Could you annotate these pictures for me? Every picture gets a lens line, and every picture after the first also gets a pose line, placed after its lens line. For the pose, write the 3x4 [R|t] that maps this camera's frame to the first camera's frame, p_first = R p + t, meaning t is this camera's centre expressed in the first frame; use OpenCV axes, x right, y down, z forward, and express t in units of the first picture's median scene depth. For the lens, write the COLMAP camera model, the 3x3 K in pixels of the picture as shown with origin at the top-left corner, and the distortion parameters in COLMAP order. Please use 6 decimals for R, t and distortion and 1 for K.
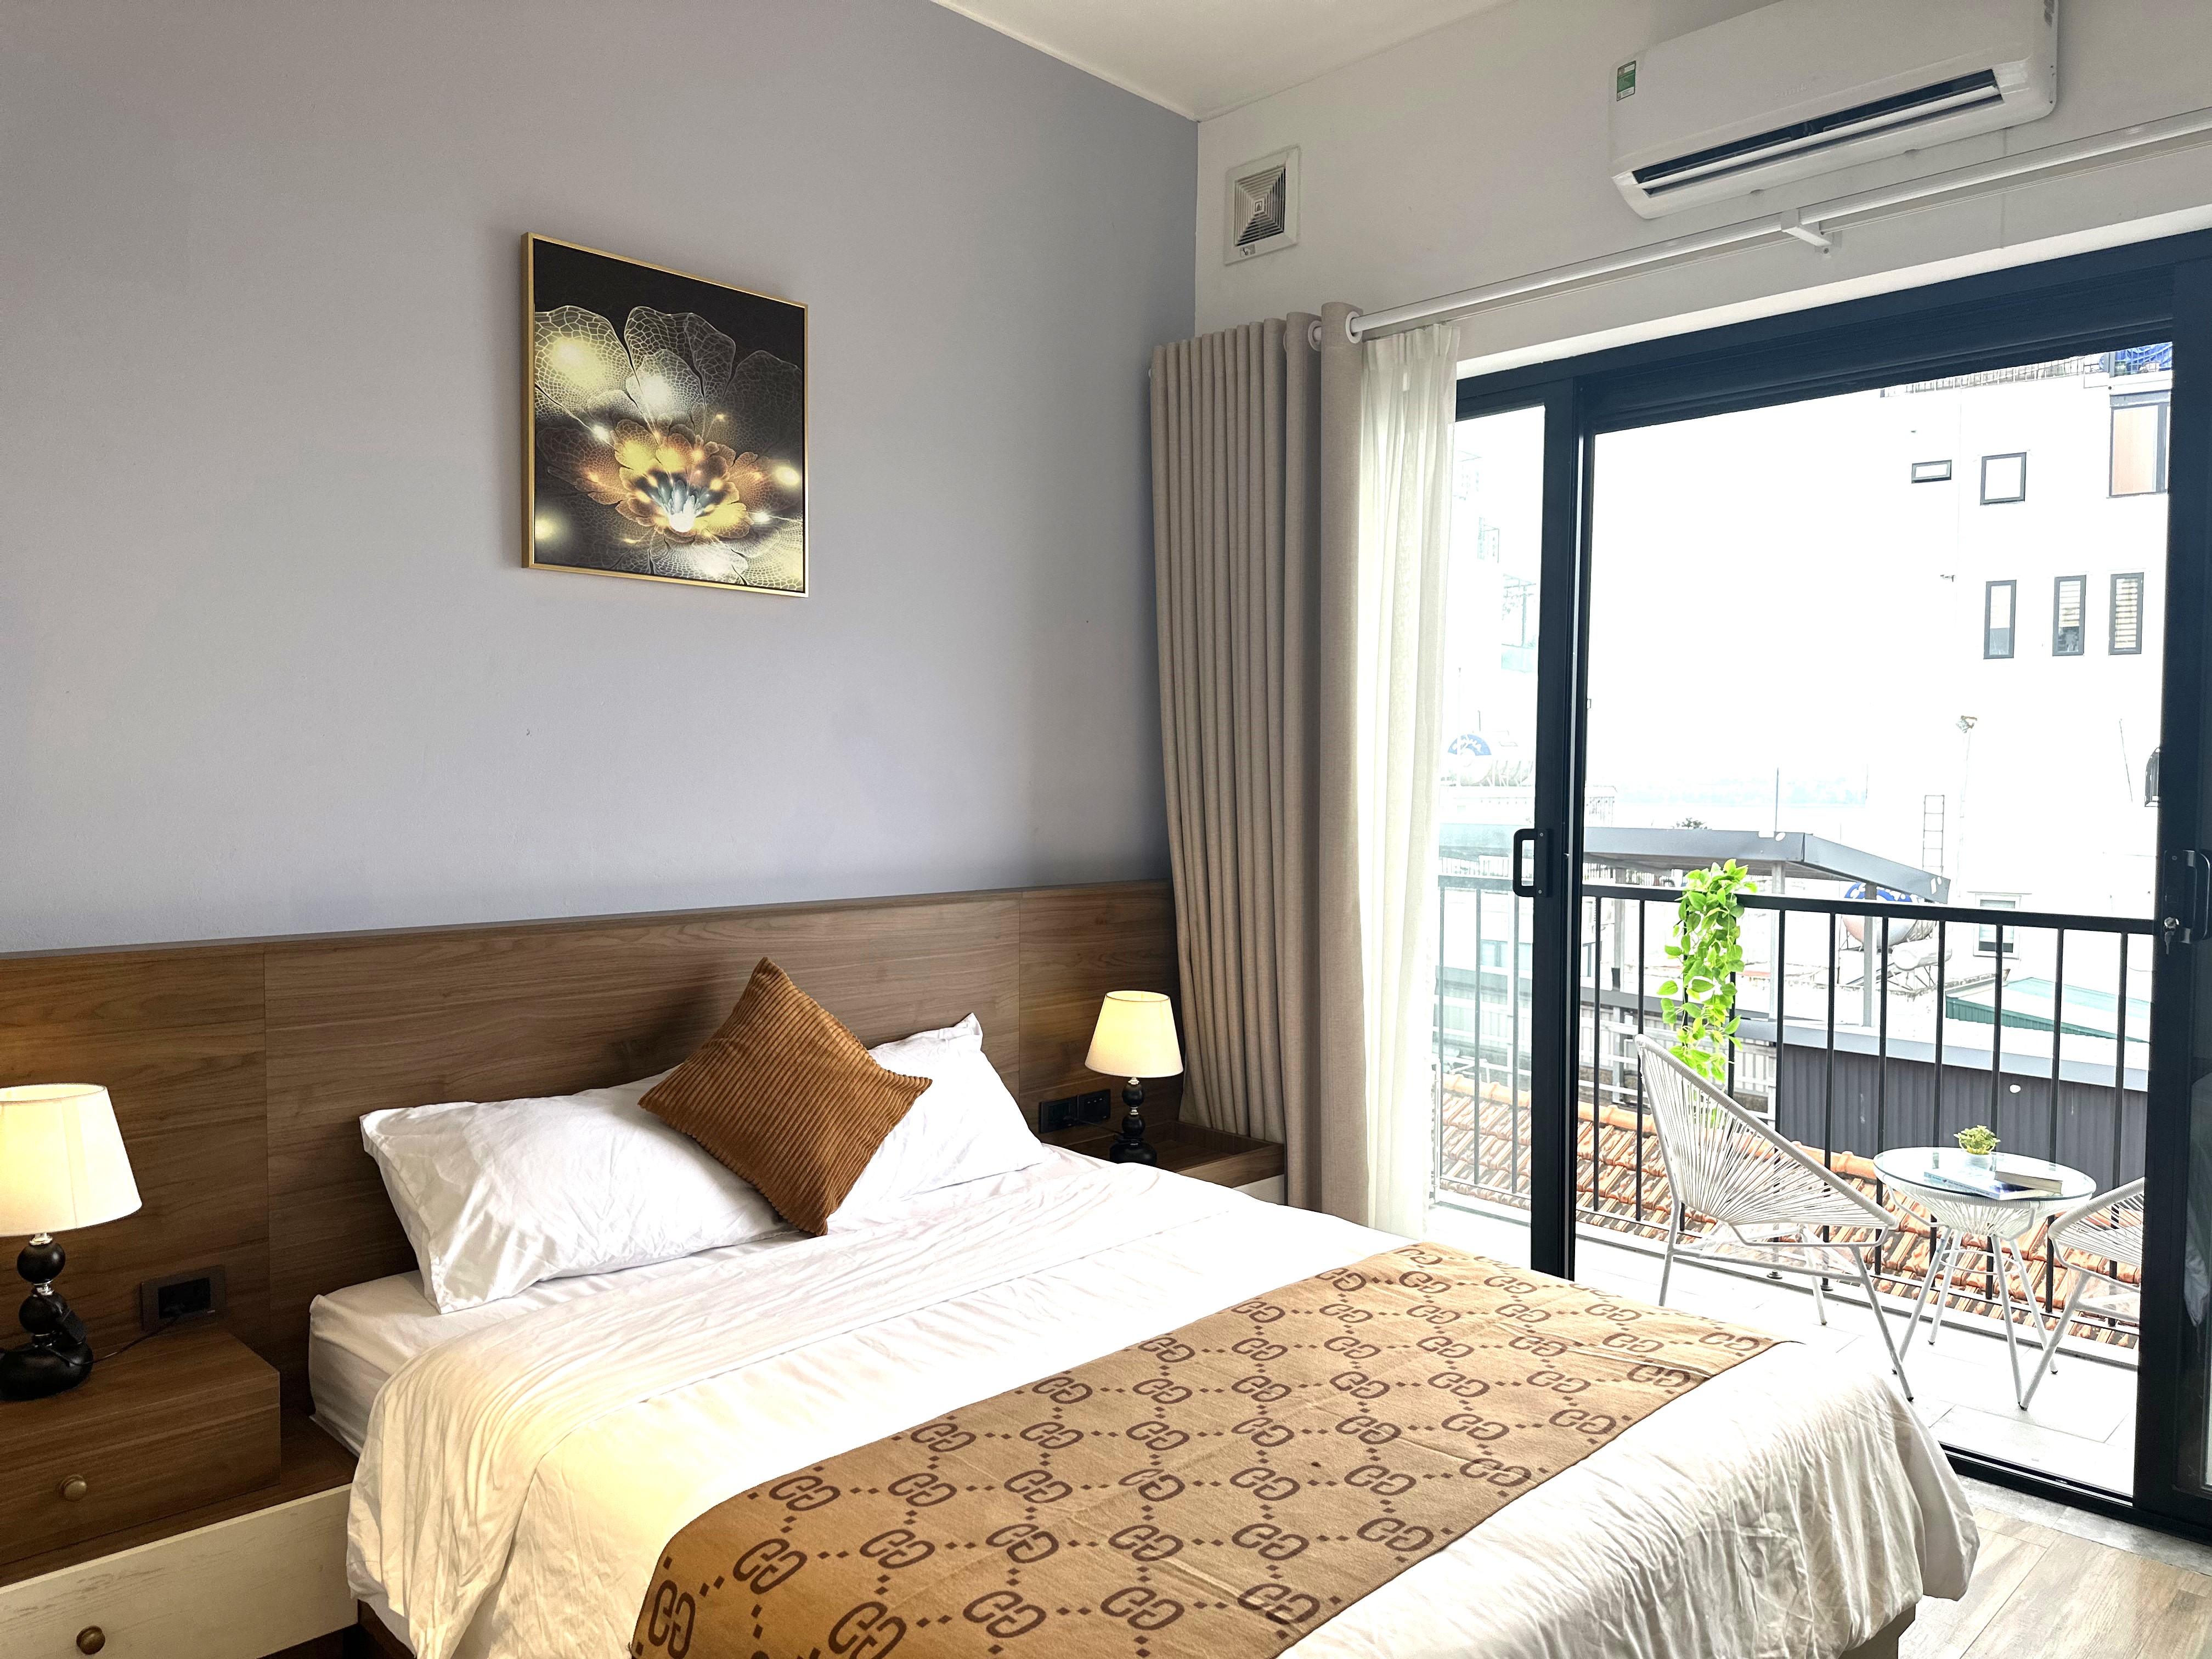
lens RADIAL K [[1569.6, 0, 1106.0], [0, 1569.6, 829.5], [0, 0, 1]] dist [0.079741, -0.001721]
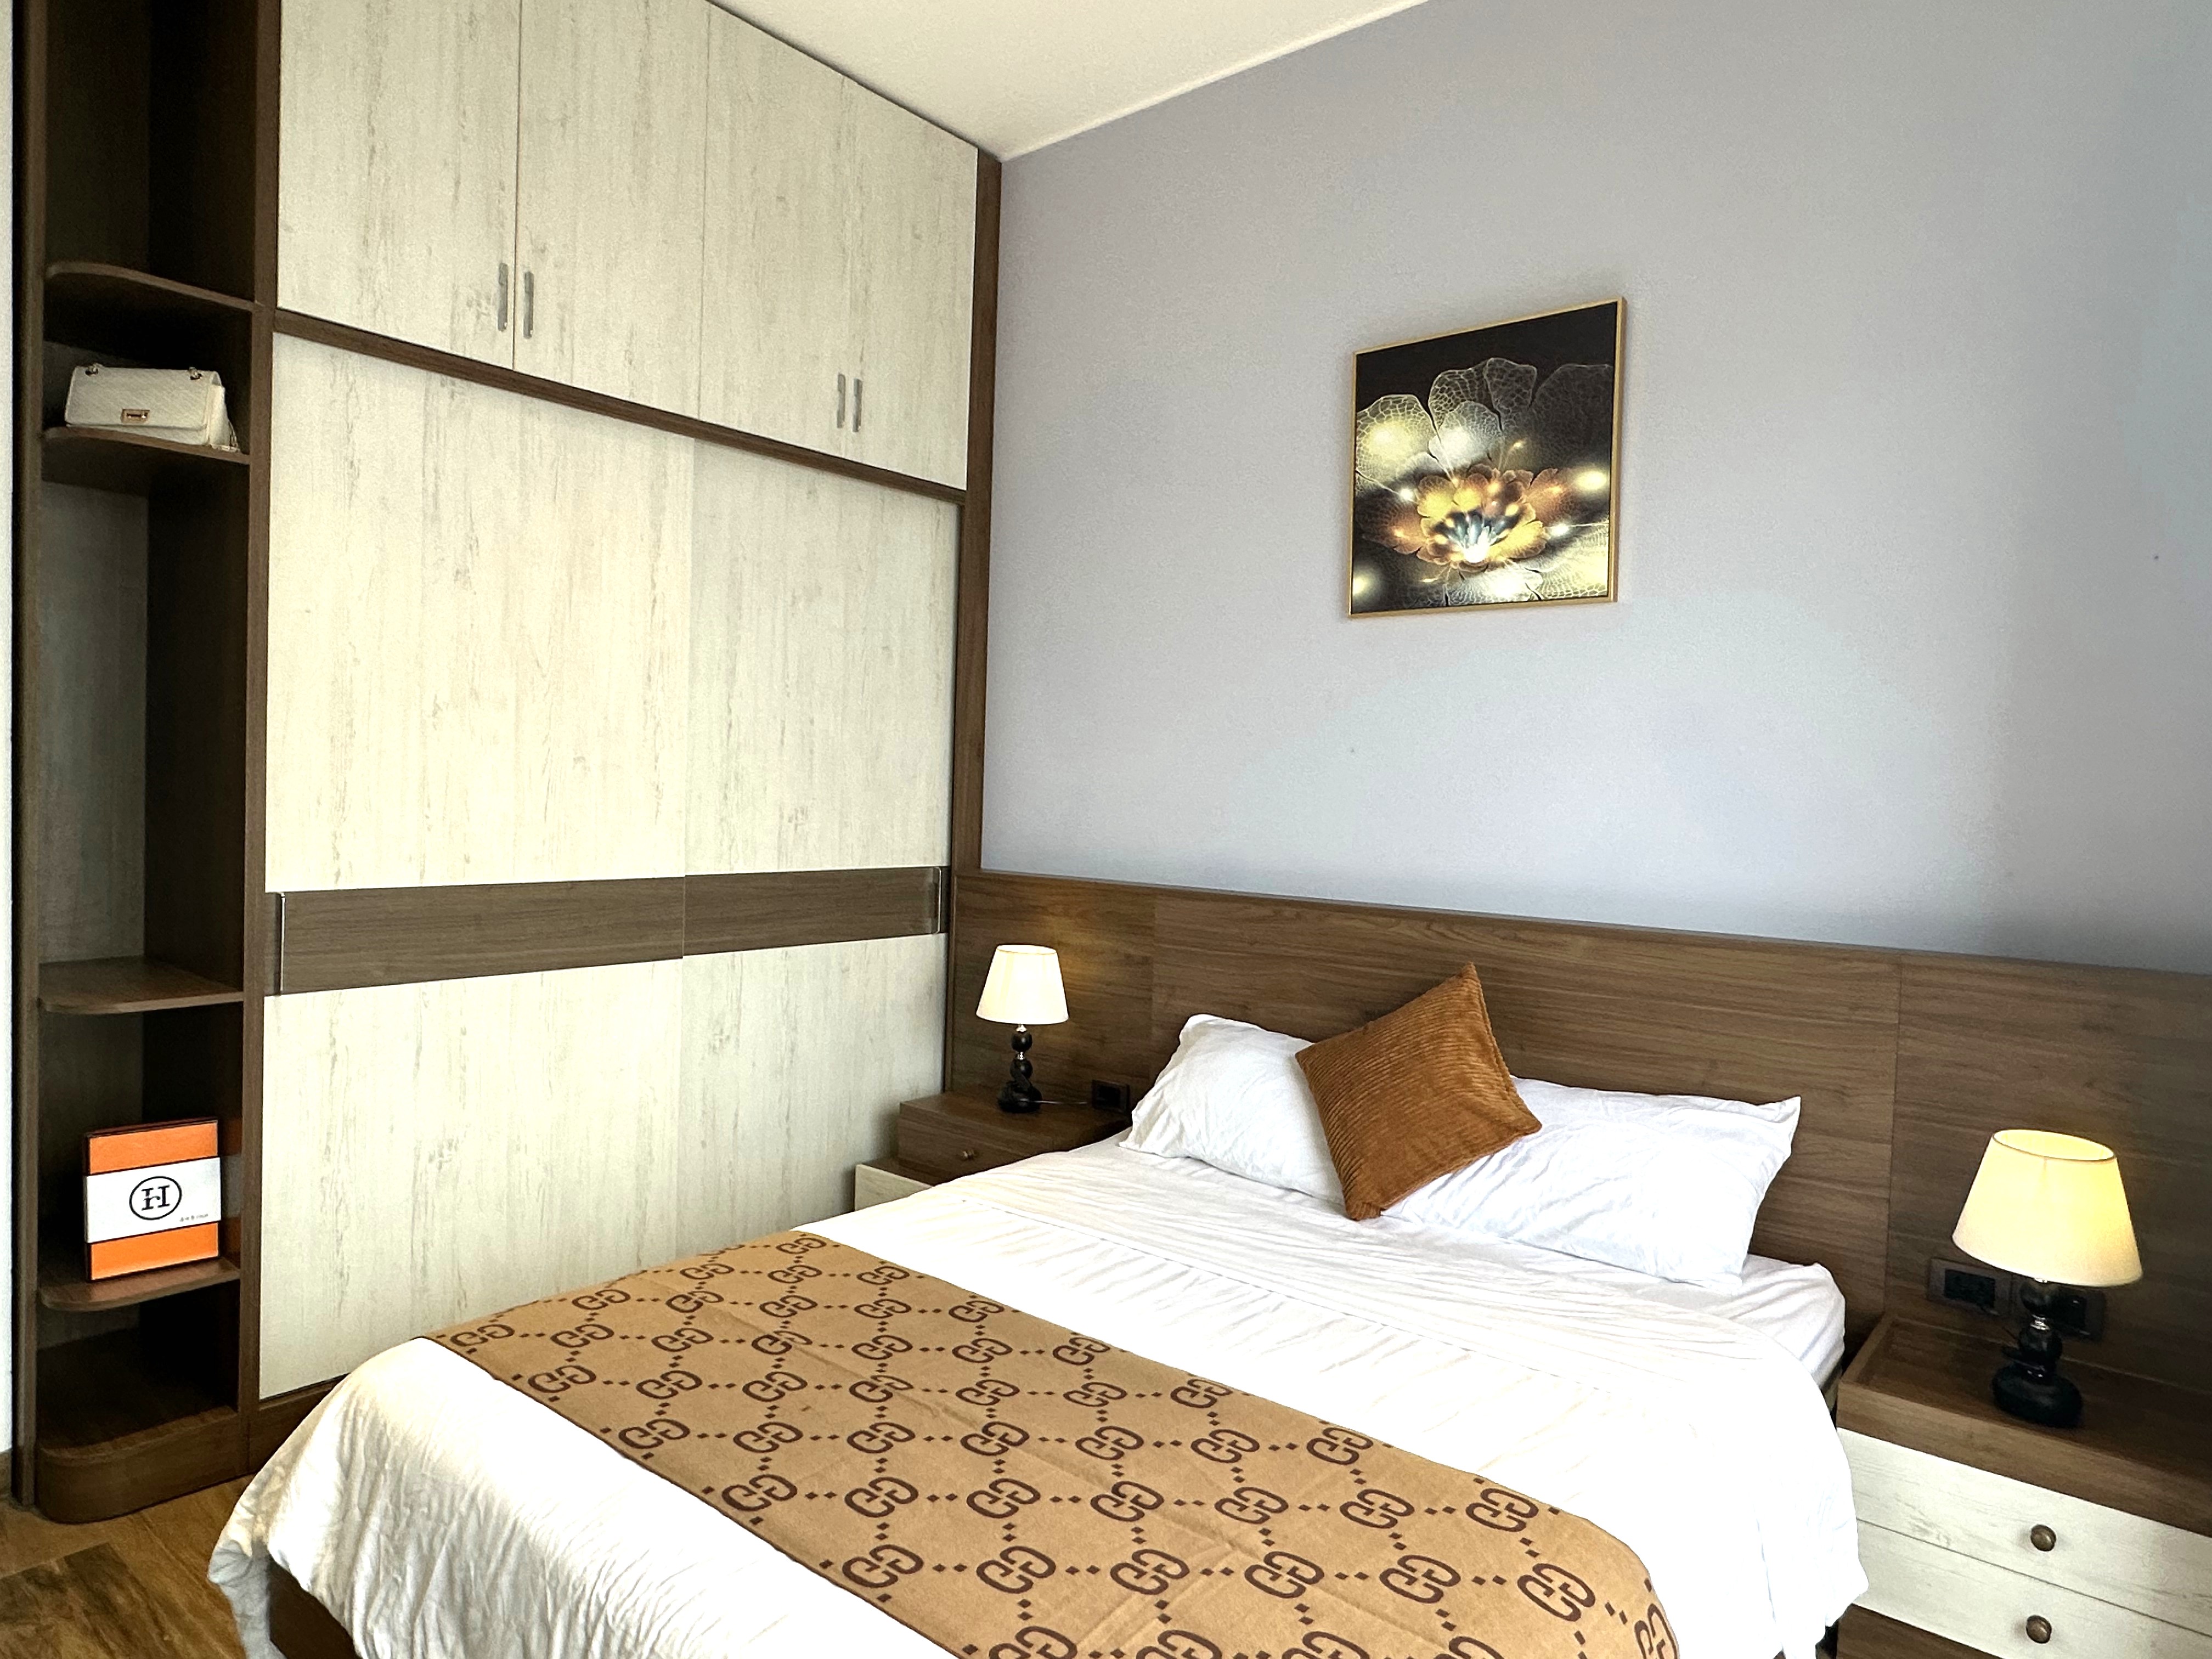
lens RADIAL K [[1341.4, 0, 1106.0], [0, 1341.4, 829.5], [0, 0, 1]] dist [0.000387, 0.001111]
pose [[0.089071, 0.022081, -0.995781, 0.637328], [-0.068244, 0.997540, 0.016015, -0.003002], [0.993685, 0.066530, 0.090358, 0.687684]]
